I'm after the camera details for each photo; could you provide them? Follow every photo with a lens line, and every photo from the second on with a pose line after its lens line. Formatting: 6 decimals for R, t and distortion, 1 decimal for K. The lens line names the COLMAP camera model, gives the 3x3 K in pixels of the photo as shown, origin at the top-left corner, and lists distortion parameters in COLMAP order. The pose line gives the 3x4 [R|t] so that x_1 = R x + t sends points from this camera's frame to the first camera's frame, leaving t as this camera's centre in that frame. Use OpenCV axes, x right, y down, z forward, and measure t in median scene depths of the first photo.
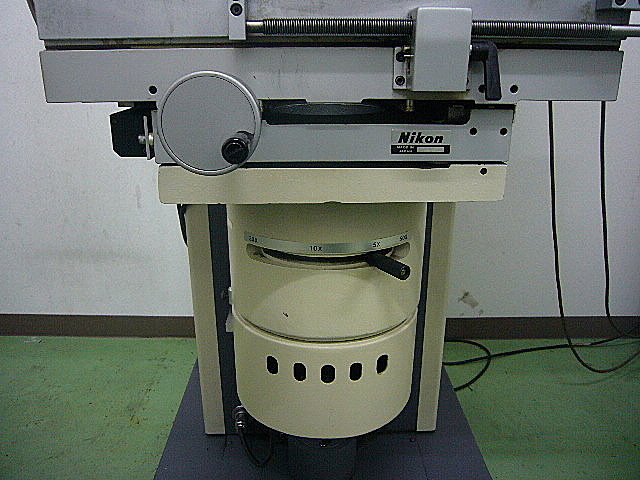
lens RADIAL K [[533.9, 0, 319.4], [0, 533.9, 228.7], [0, 0, 1]] dist [-0.106533, 0.060800]
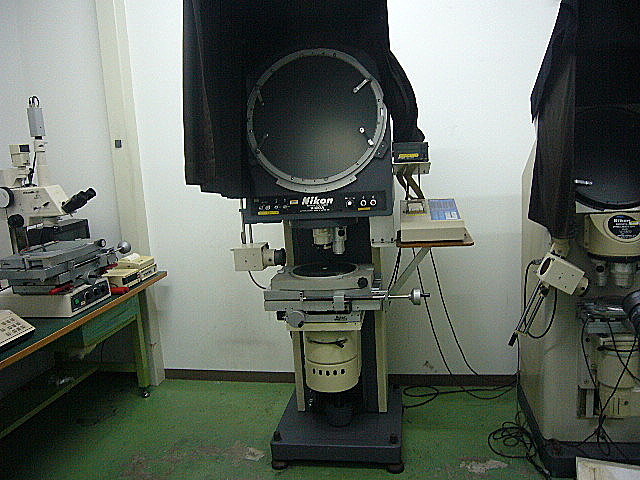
lens RADIAL K [[533.9, 0, 319.4], [0, 533.9, 228.7], [0, 0, 1]] dist [-0.106533, 0.060800]
pose [[0.982992, -0.036929, -0.179899, 0.691307], [0.007295, 0.986653, -0.162676, -0.138758], [0.183505, 0.158597, 0.970141, -2.935068]]
